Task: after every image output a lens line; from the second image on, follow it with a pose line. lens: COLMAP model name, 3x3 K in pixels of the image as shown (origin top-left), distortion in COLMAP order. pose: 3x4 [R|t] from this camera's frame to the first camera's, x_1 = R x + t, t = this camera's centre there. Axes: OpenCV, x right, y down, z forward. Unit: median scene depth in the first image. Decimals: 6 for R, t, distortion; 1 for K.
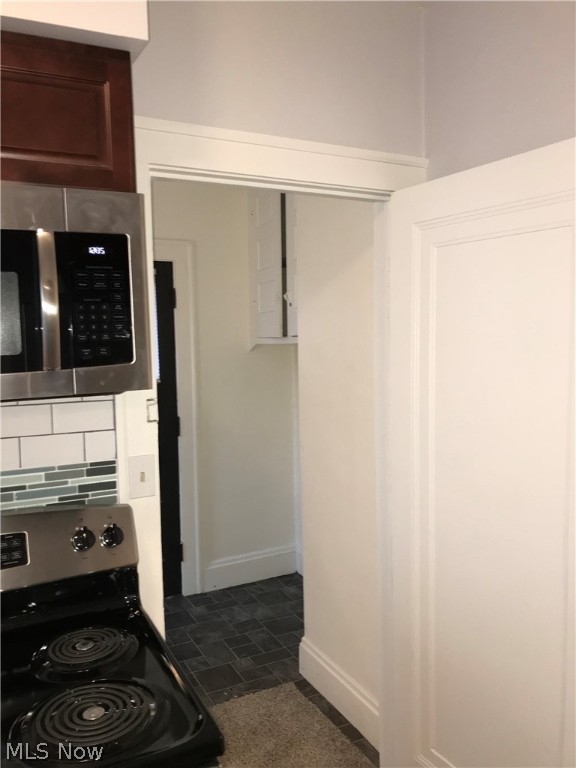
lens RADIAL K [[629.8, 0, 286.4], [0, 629.8, 380.6], [0, 0, 1]] dist [0.045542, -0.033786]
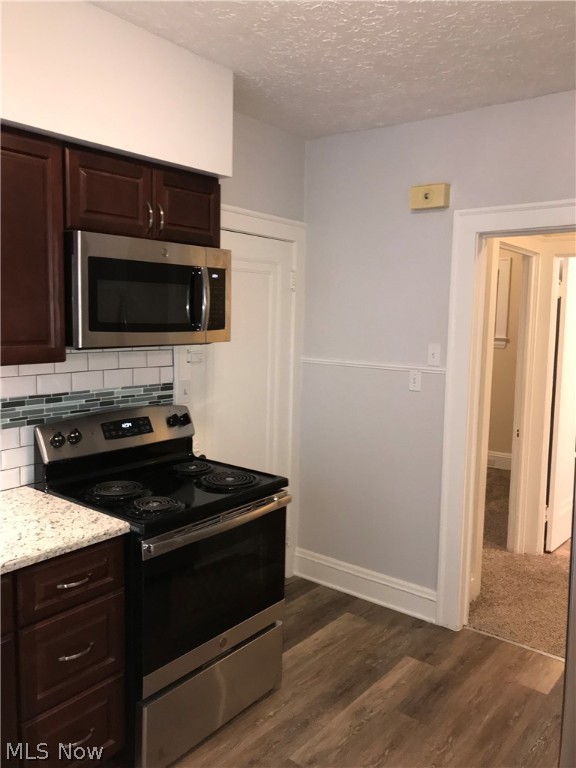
lens RADIAL K [[629.8, 0, 282.8], [0, 629.8, 371.7], [0, 0, 1]] dist [0.045542, -0.033786]
pose [[0.909079, -0.000463, 0.416623, -0.759616], [-0.007150, 0.999835, 0.016711, 0.063240], [-0.416562, -0.018170, 0.908926, -0.810022]]
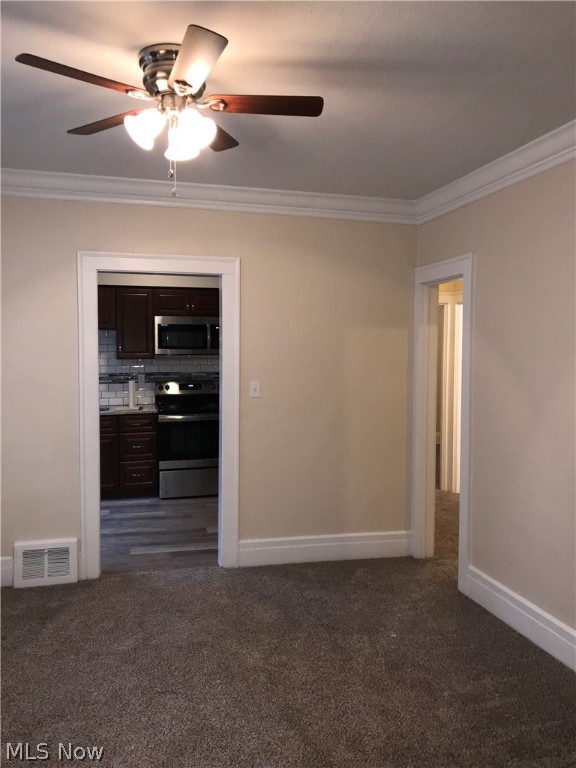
lens RADIAL K [[629.8, 0, 286.3], [0, 629.8, 380.8], [0, 0, 1]] dist [0.045542, -0.033786]
pose [[0.975183, 0.034190, -0.218745, 1.147783], [-0.039060, 0.999075, -0.017976, 0.253550], [0.217928, 0.026074, 0.975616, -3.212618]]
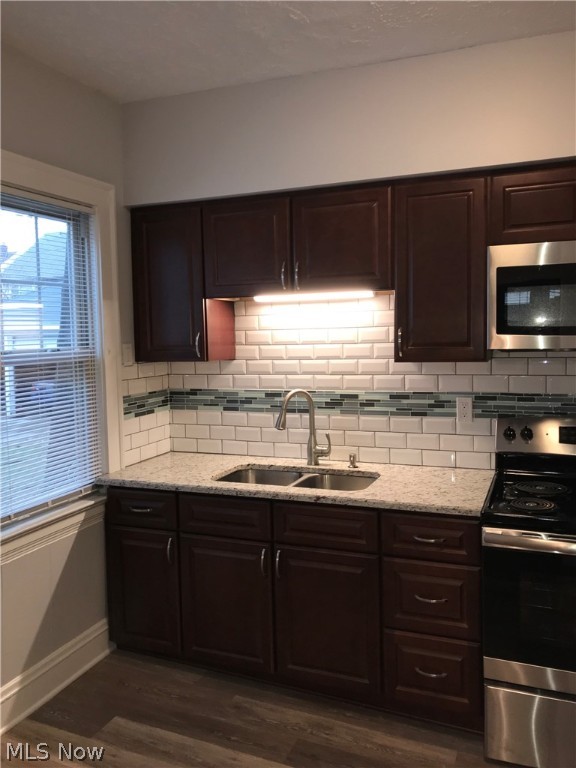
lens RADIAL K [[629.8, 0, 287.5], [0, 629.8, 376.2], [0, 0, 1]] dist [0.045542, -0.033786]
pose [[0.654093, 0.063623, -0.753734, 0.252075], [-0.053082, 0.997861, 0.038165, 0.070062], [0.754549, 0.015046, 0.656071, -0.767036]]
